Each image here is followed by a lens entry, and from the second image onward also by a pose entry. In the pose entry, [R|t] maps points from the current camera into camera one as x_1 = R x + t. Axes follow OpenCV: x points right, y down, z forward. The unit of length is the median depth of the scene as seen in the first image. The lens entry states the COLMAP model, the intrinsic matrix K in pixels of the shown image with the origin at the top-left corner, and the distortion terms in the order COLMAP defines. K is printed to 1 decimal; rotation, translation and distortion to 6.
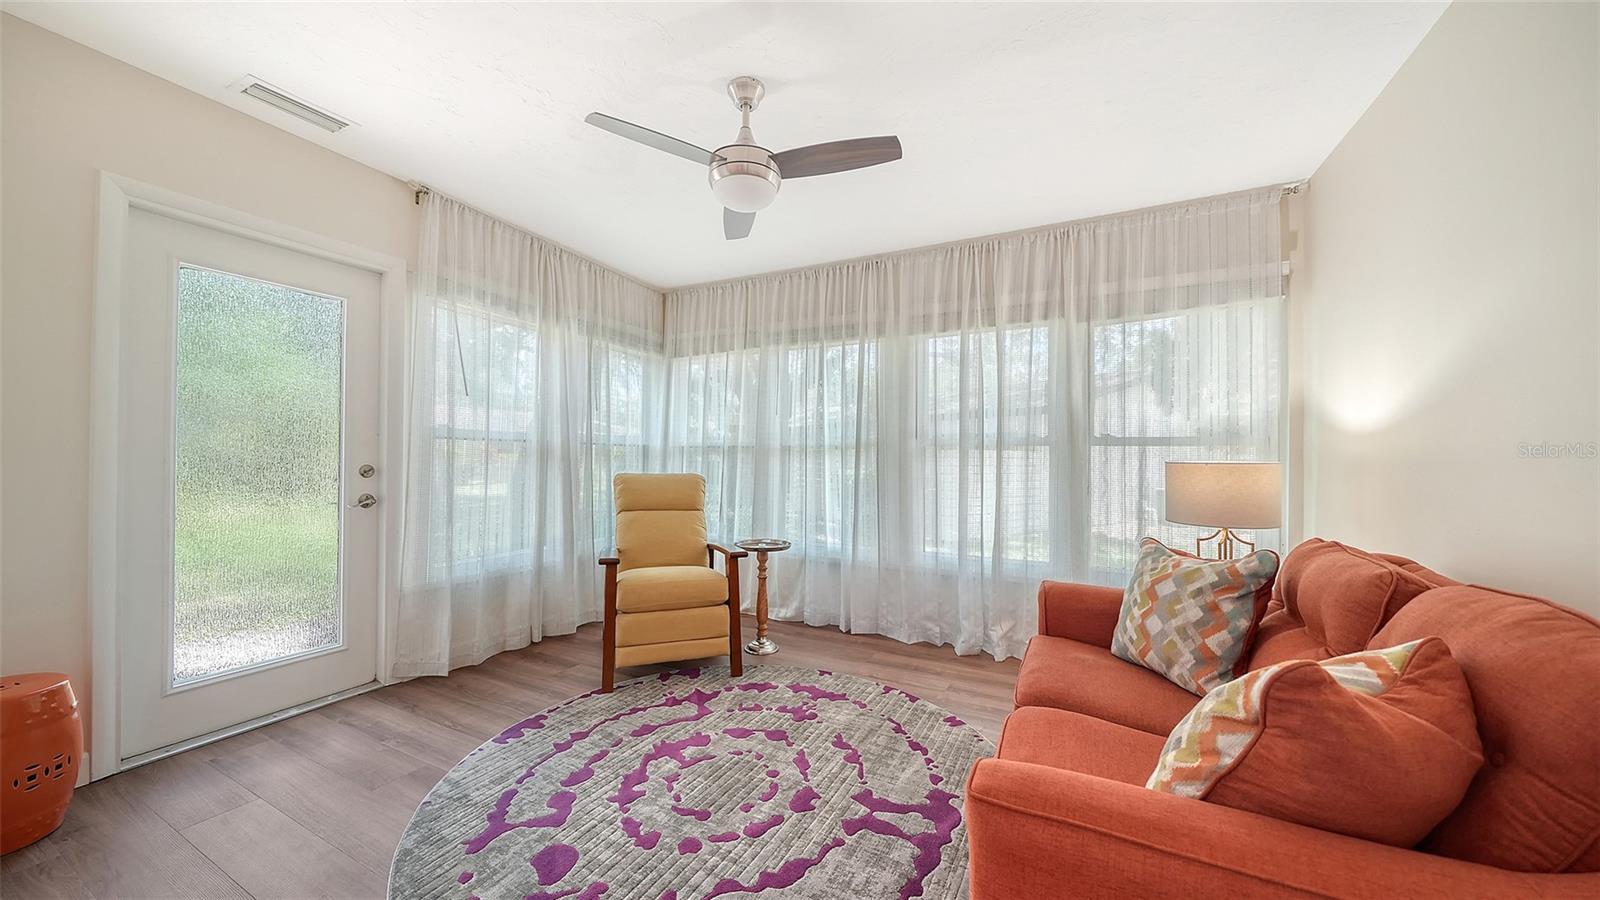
lens RADIAL K [[563.8, 0, 789.3], [0, 563.8, 454.2], [0, 0, 1]] dist [-0.002744, -0.000982]
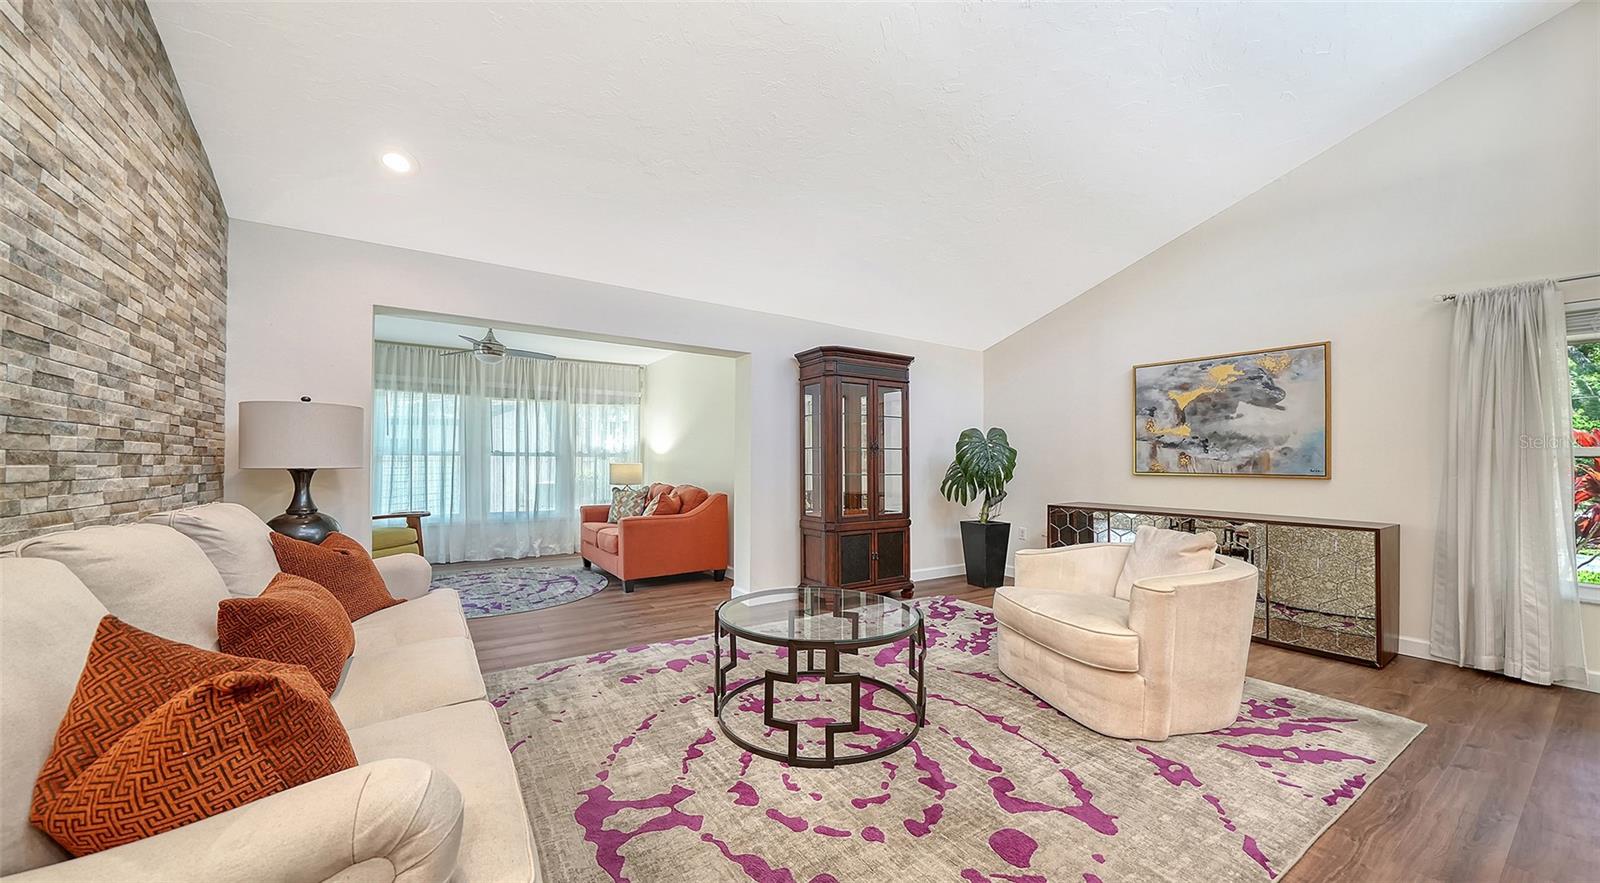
lens RADIAL K [[563.8, 0, 806.9], [0, 563.8, 460.9], [0, 0, 1]] dist [-0.002744, -0.000982]
pose [[0.468415, 0.000052, 0.883509, -1.069920], [-0.005606, 0.999980, 0.002913, -0.011701], [-0.883491, -0.006317, 0.468405, -0.929964]]
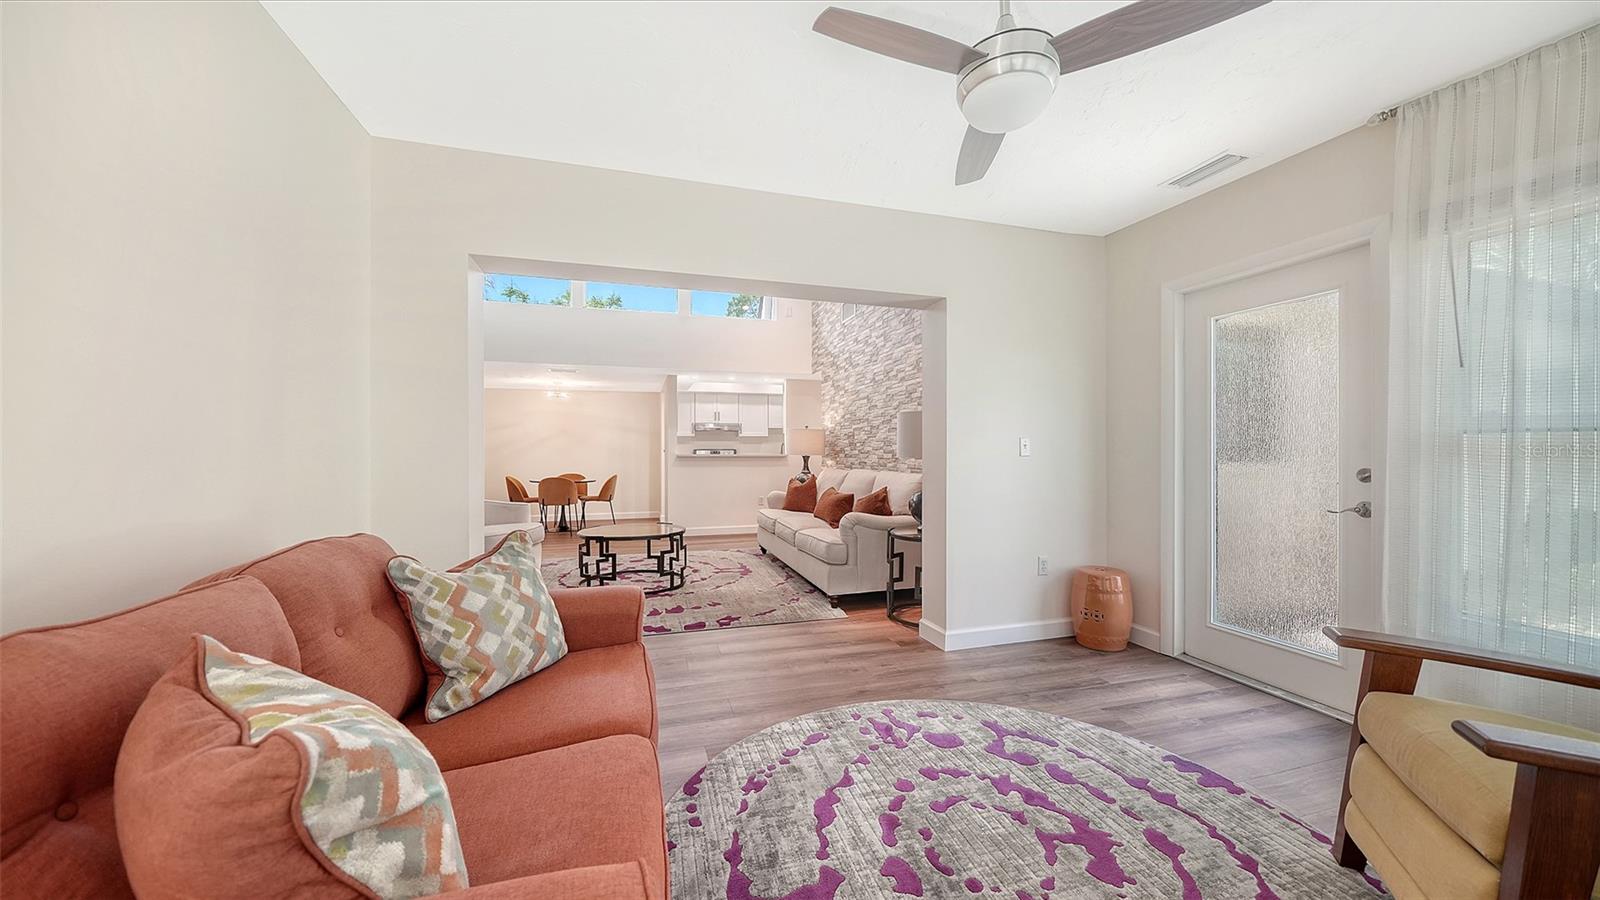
lens RADIAL K [[563.8, 0, 798.7], [0, 563.8, 447.2], [0, 0, 1]] dist [-0.002744, -0.000982]
pose [[-0.721185, -0.013225, -0.692616, 0.421755], [-0.003371, 0.999873, -0.015582, 0.003945], [0.692734, -0.008903, -0.721138, 0.889184]]
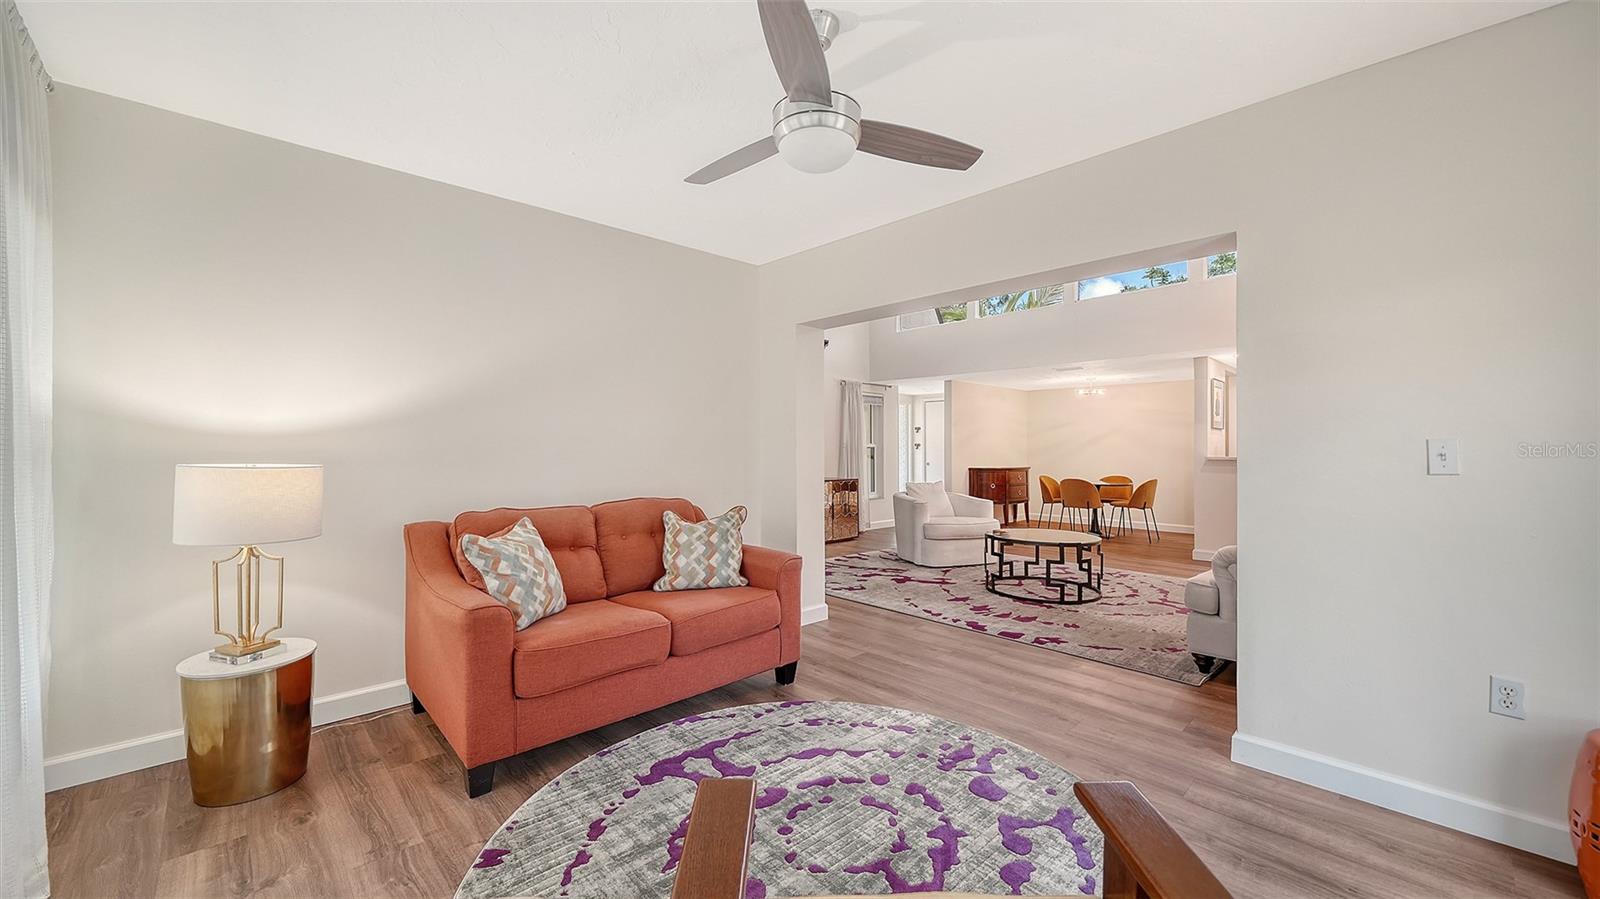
lens RADIAL K [[600.7, 0, 779.4], [0, 600.7, 440.0], [0, 0, 1]] dist [-0.006623, 0.000248]
pose [[-0.940219, -0.008639, 0.340462, -0.215868], [-0.013377, 0.999844, -0.011574, -0.021112], [-0.340308, -0.015436, -0.940187, 1.222330]]
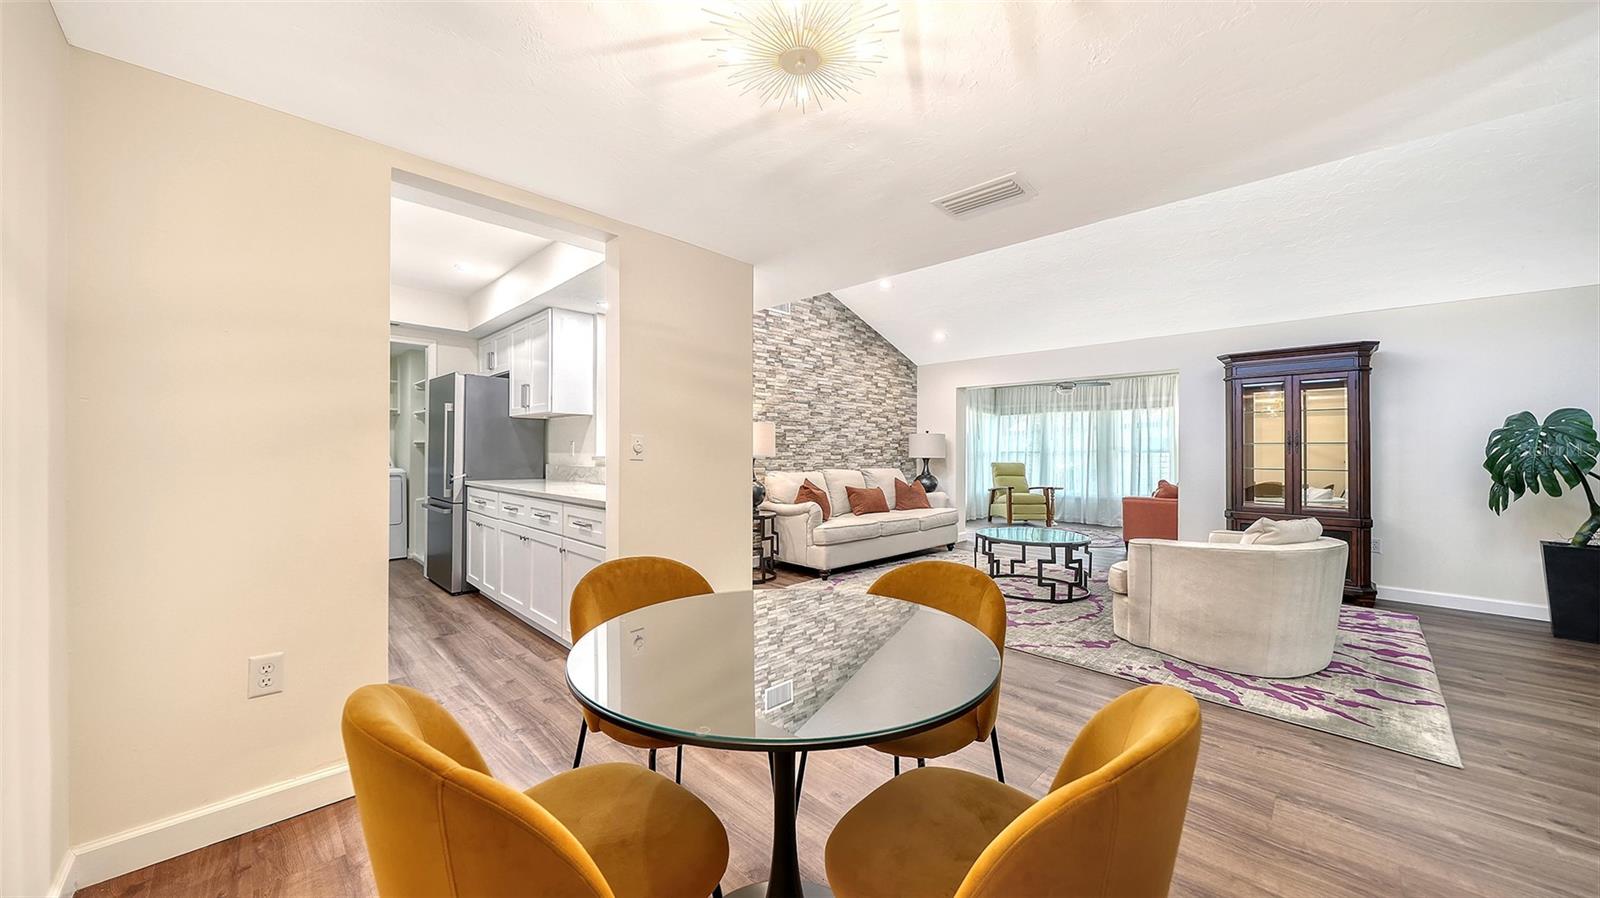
lens RADIAL K [[563.8, 0, 784.4], [0, 563.8, 449.1], [0, 0, 1]] dist [-0.002744, -0.000982]
pose [[0.954376, -0.000658, -0.298607, -0.519726], [-0.001230, 0.999980, -0.006135, -0.014607], [0.298606, 0.006223, 0.954356, -2.237188]]
